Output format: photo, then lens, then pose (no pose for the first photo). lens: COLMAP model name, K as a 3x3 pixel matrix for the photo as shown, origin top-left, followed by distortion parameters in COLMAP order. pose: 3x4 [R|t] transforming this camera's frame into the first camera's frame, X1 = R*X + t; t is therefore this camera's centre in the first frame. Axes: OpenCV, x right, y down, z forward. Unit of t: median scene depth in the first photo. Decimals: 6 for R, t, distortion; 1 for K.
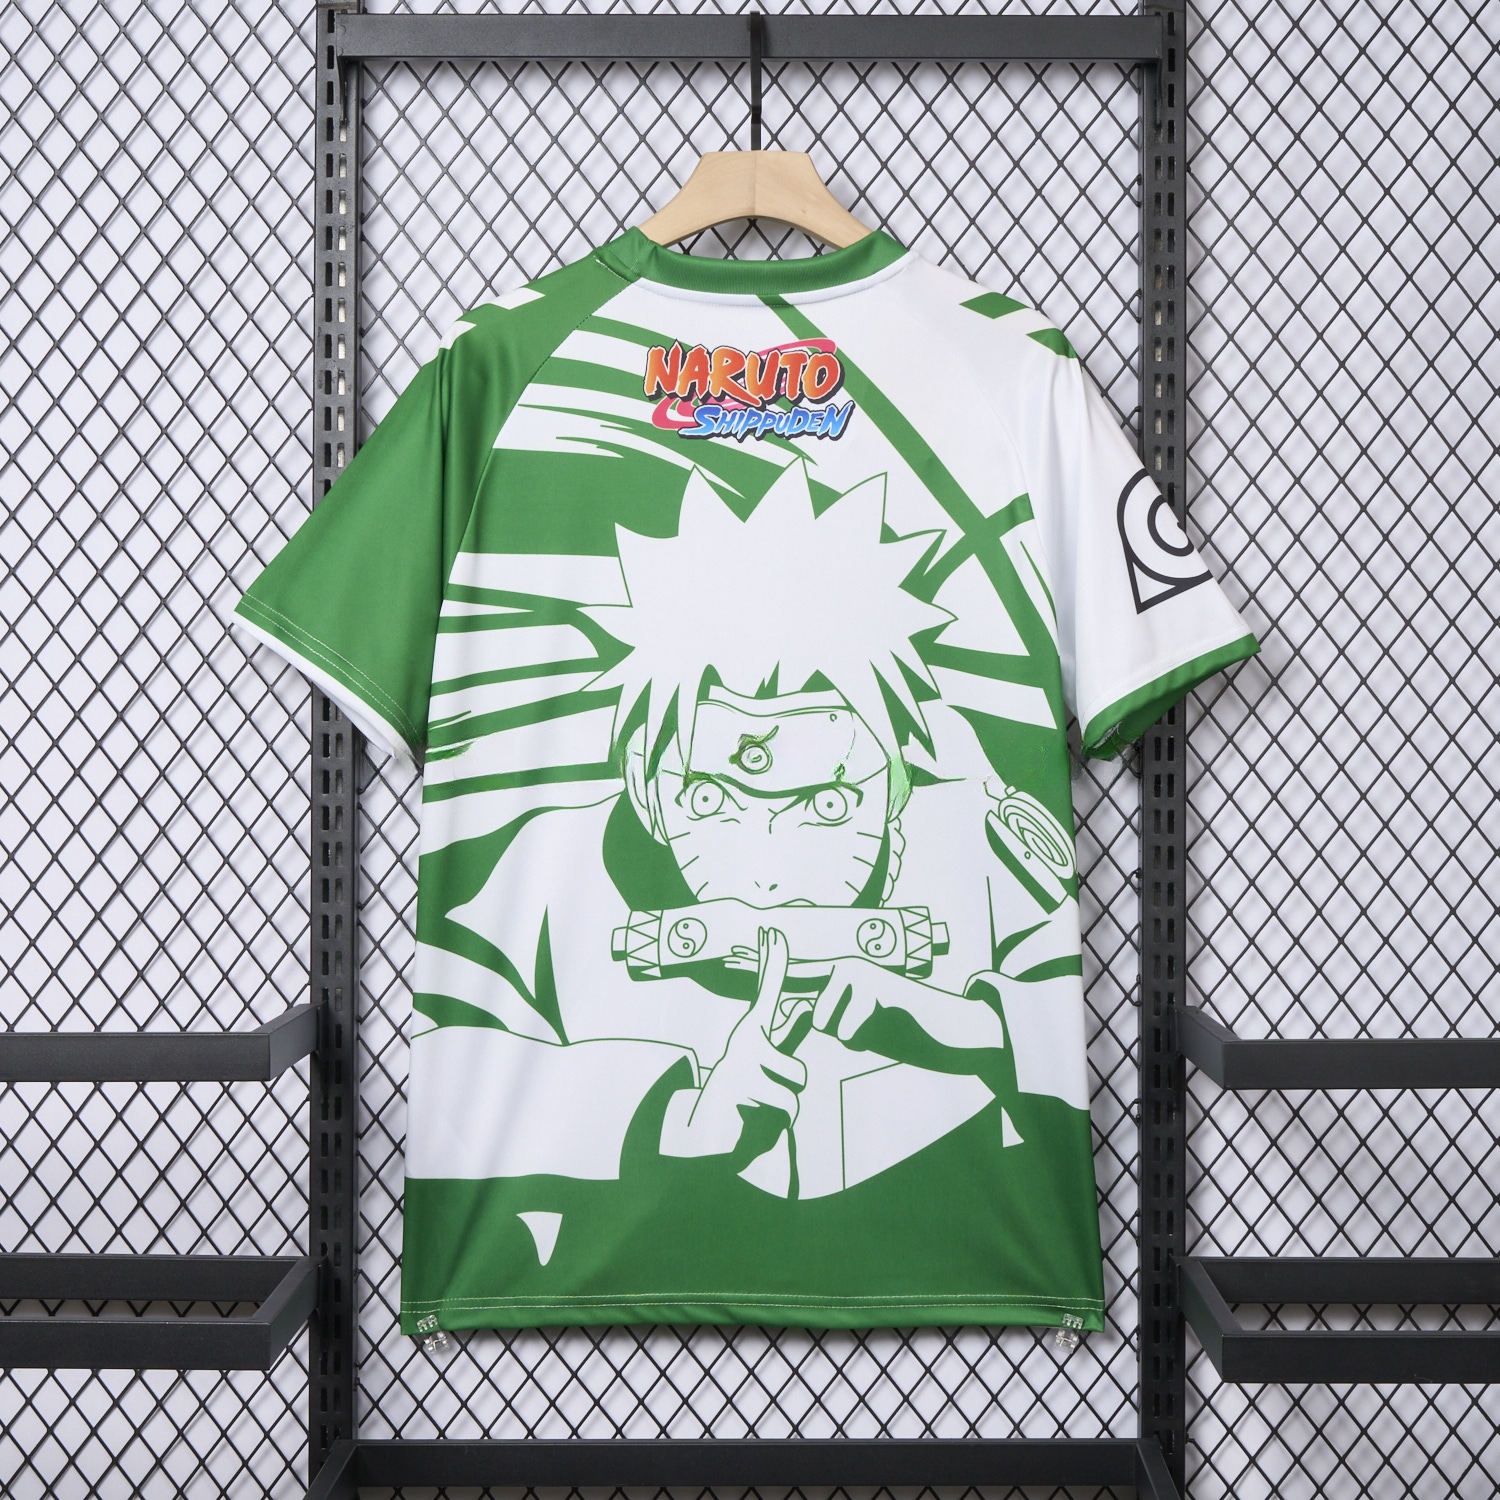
lens RADIAL K [[7986.4, 0, 755.5], [0, 7986.4, 751.2], [0, 0, 1]] dist [0.104112, 0.000000]
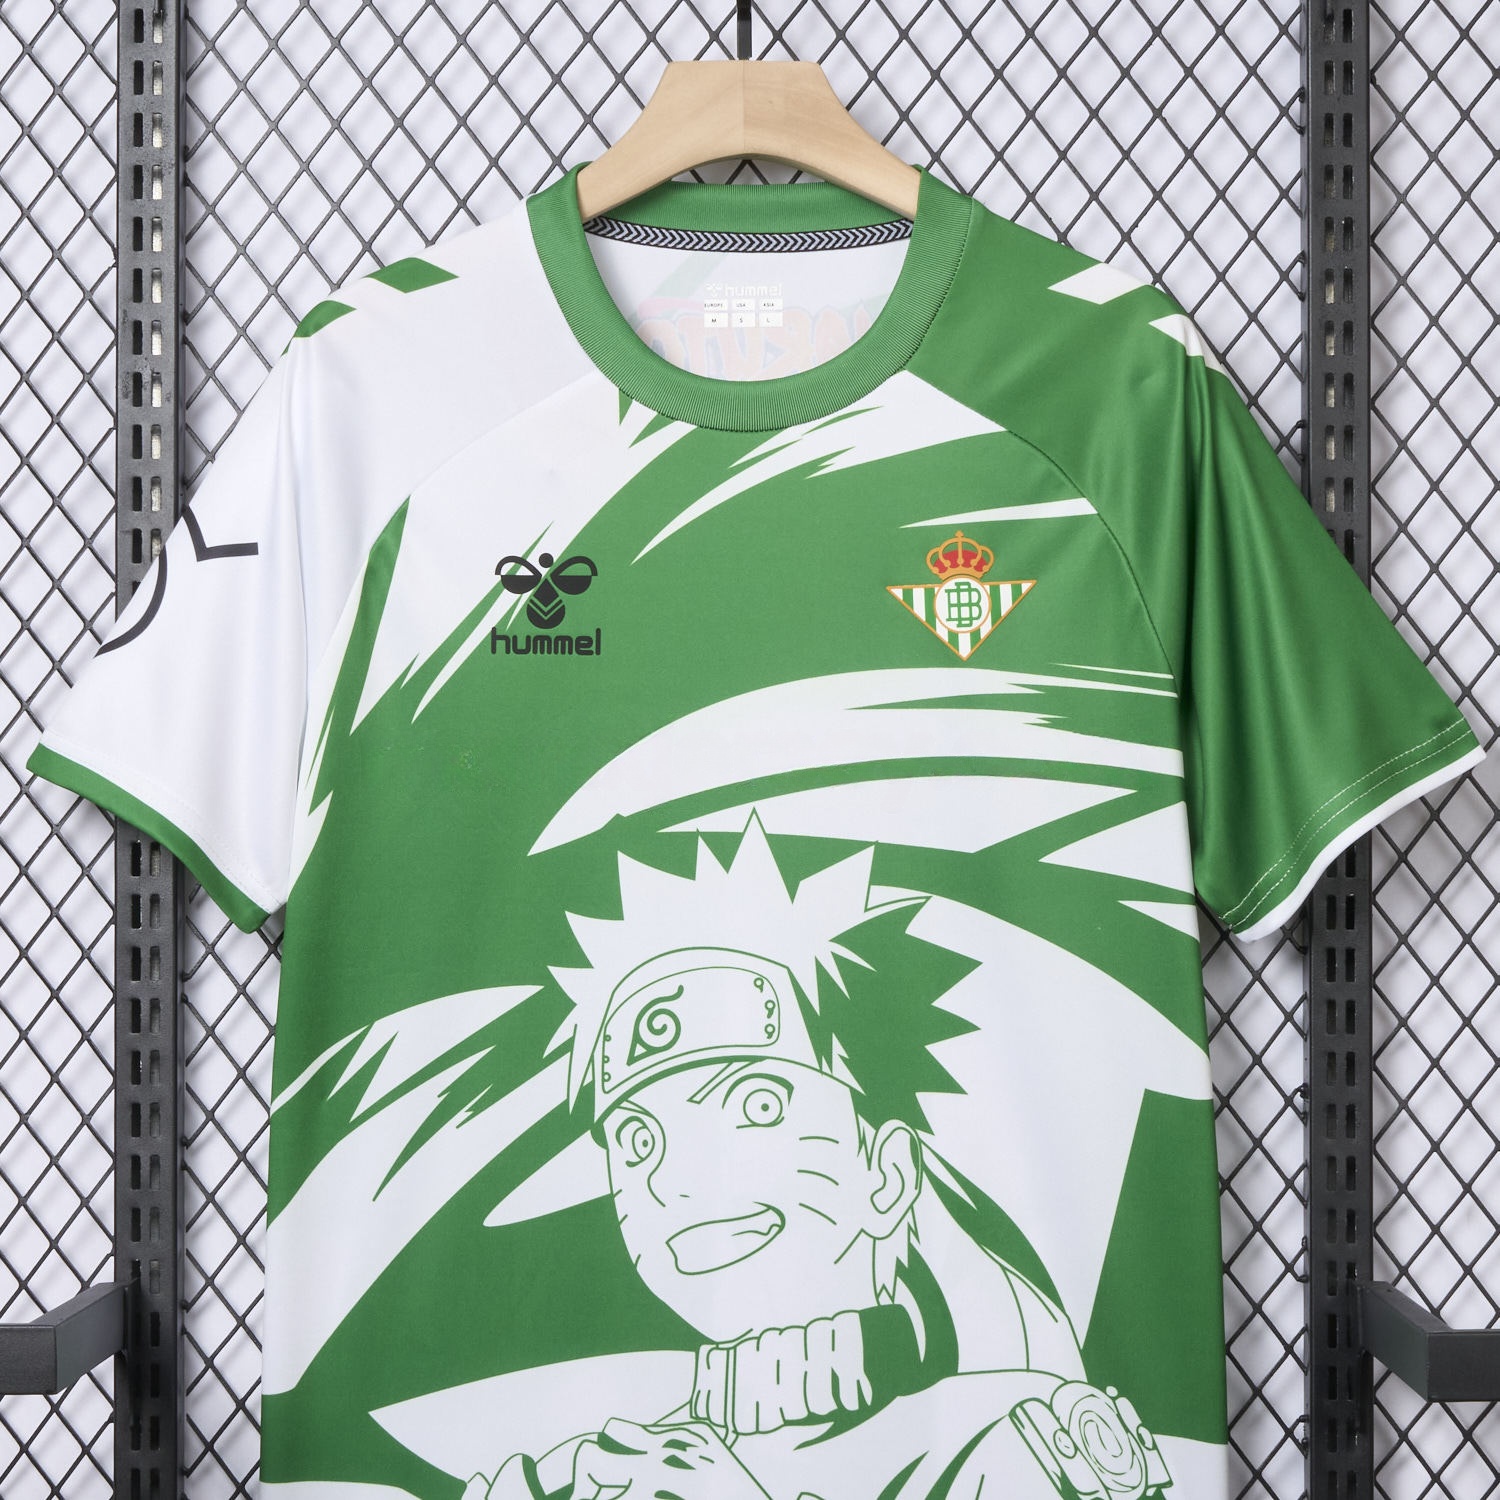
lens RADIAL K [[7986.4, 0, 745.2], [0, 7986.4, 747.7], [0, 0, 1]] dist [0.104112, 0.000000]
pose [[0.999959, -0.003294, 0.008449, -0.006540], [0.003306, 0.999994, -0.001410, -0.013804], [-0.008444, 0.001438, 0.999963, 0.303851]]
